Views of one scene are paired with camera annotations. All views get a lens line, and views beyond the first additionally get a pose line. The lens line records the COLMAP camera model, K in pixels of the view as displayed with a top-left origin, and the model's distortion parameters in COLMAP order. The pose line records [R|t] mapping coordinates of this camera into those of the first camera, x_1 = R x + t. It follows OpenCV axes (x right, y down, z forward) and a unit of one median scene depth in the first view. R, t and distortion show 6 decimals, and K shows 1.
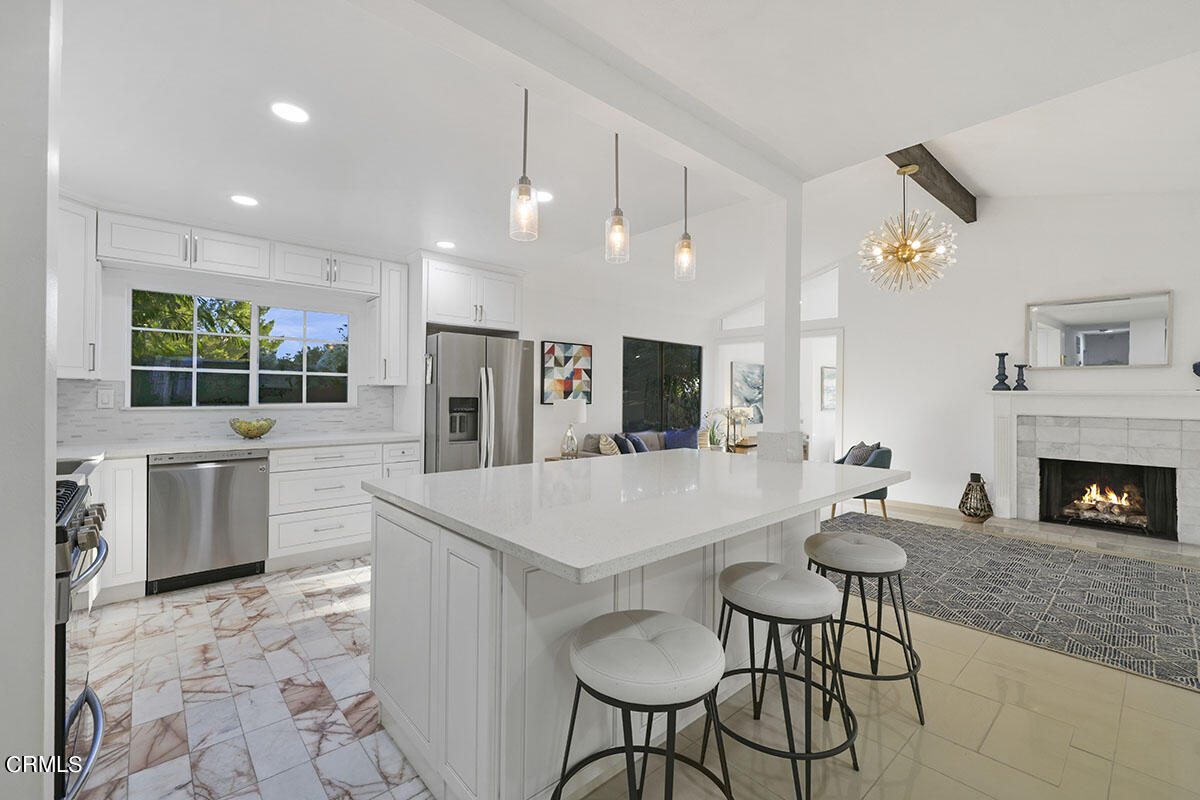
lens RADIAL K [[507.6, 0, 593.2], [0, 507.6, 395.4], [0, 0, 1]] dist [0.000977, 0.000020]
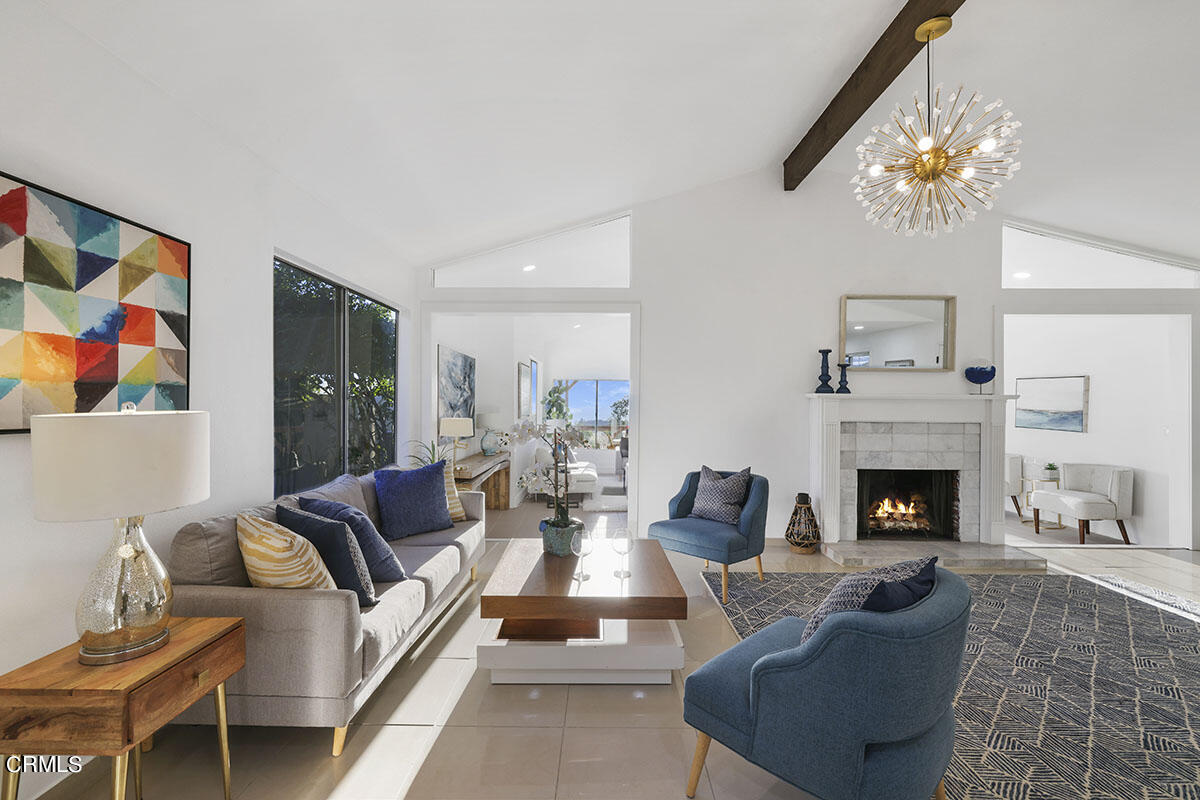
lens RADIAL K [[504.2, 0, 598.8], [0, 504.2, 401.1], [0, 0, 1]] dist [0.001470, -0.000014]
pose [[0.670536, -0.001574, 0.741875, -0.082084], [-0.001320, 0.999994, 0.003314, 0.000894], [-0.741875, -0.003202, 0.670530, 0.716454]]
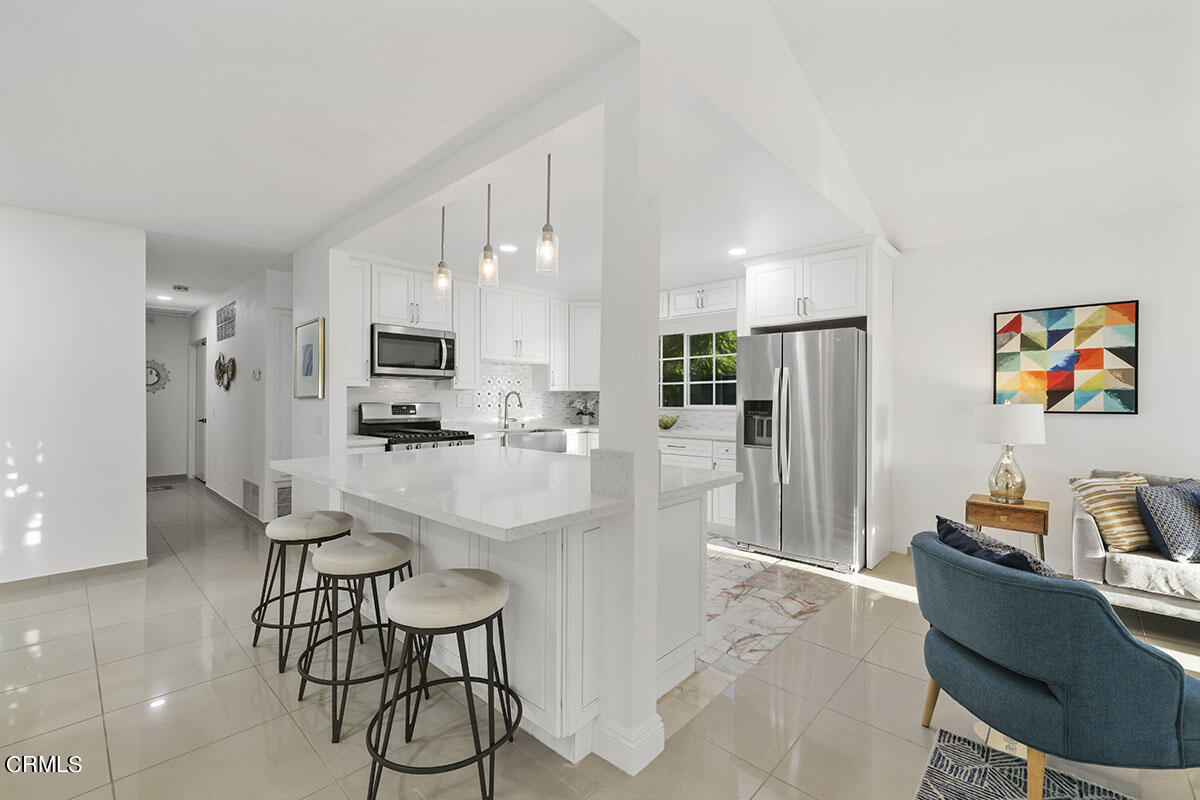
lens RADIAL K [[504.2, 0, 598.8], [0, 504.2, 401.1], [0, 0, 1]] dist [0.001470, -0.000014]
pose [[0.091971, -0.001662, -0.995760, 0.555161], [0.000516, 0.999999, -0.001622, 0.005023], [0.995762, -0.000364, 0.091972, 0.498202]]
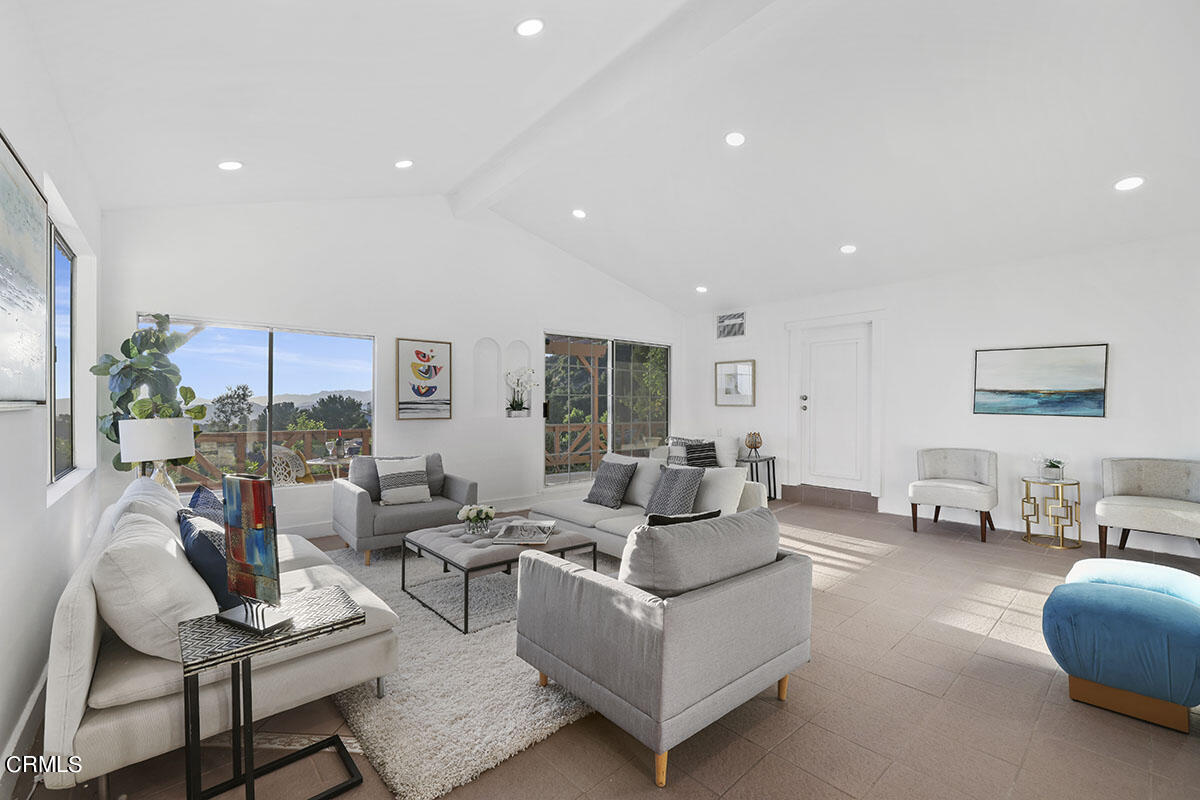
lens RADIAL K [[504.2, 0, 598.8], [0, 504.2, 401.1], [0, 0, 1]] dist [0.001470, -0.000014]
pose [[0.034886, -0.003756, 0.999384, 0.573140], [-0.006171, 0.999973, 0.003973, 0.046945], [-0.999372, -0.006306, 0.034862, 1.499147]]
